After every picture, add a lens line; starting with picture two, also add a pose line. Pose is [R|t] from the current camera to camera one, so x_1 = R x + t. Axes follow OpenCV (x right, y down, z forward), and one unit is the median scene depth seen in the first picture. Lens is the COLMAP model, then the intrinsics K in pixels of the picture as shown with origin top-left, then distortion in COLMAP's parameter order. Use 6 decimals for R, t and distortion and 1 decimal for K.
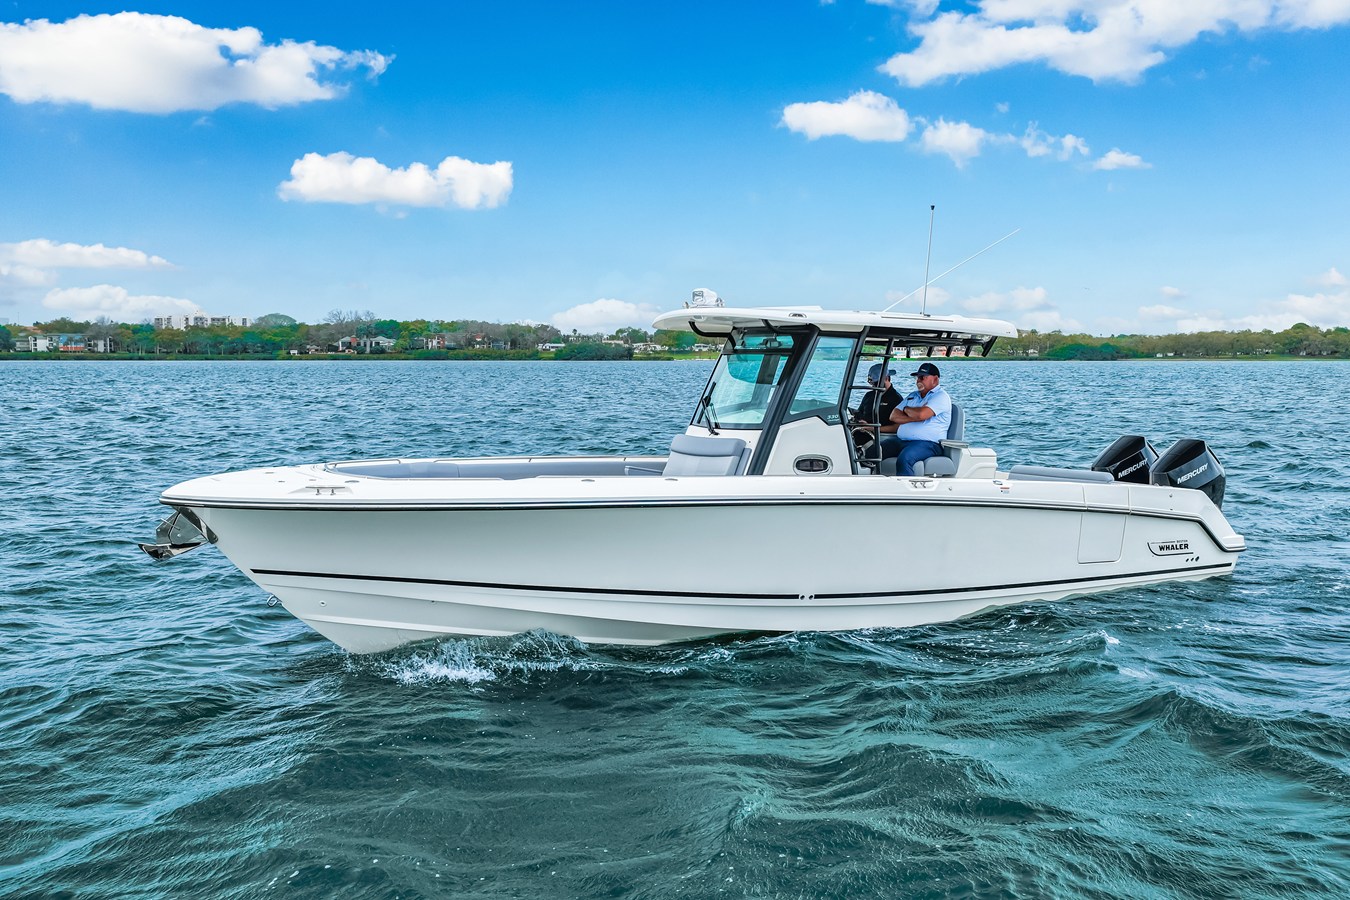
lens RADIAL K [[1551.1, 0, 666.8], [0, 1551.1, 440.7], [0, 0, 1]] dist [0.049294, 0.000000]
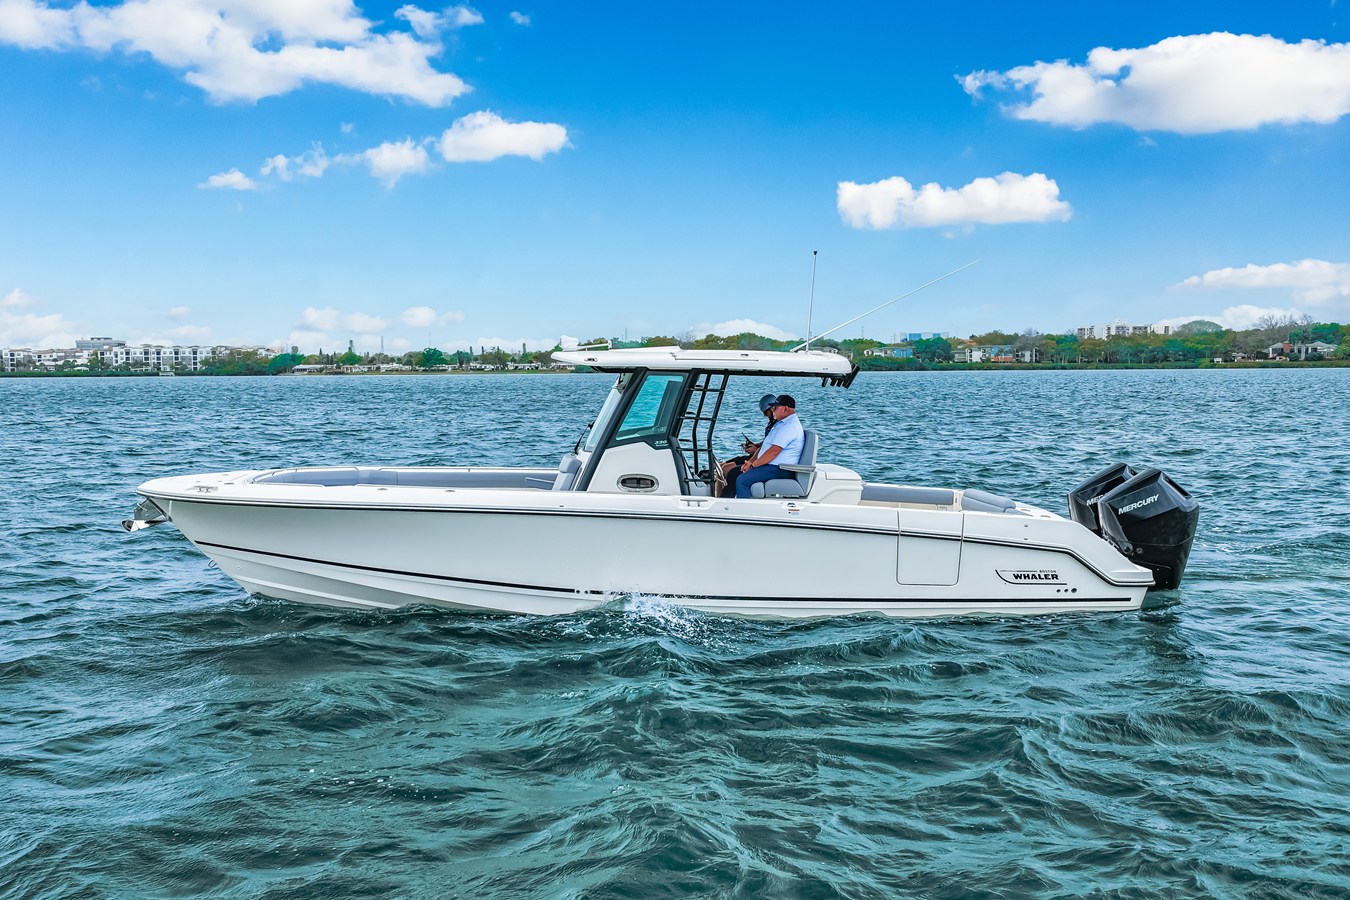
lens RADIAL K [[1551.1, 0, 672.6], [0, 1551.1, 453.4], [0, 0, 1]] dist [0.049294, 0.000000]
pose [[0.837653, 0.022323, -0.545746, 0.755679], [-0.020883, 0.999743, 0.008841, -0.017663], [0.545803, 0.003991, 0.837904, 0.025598]]
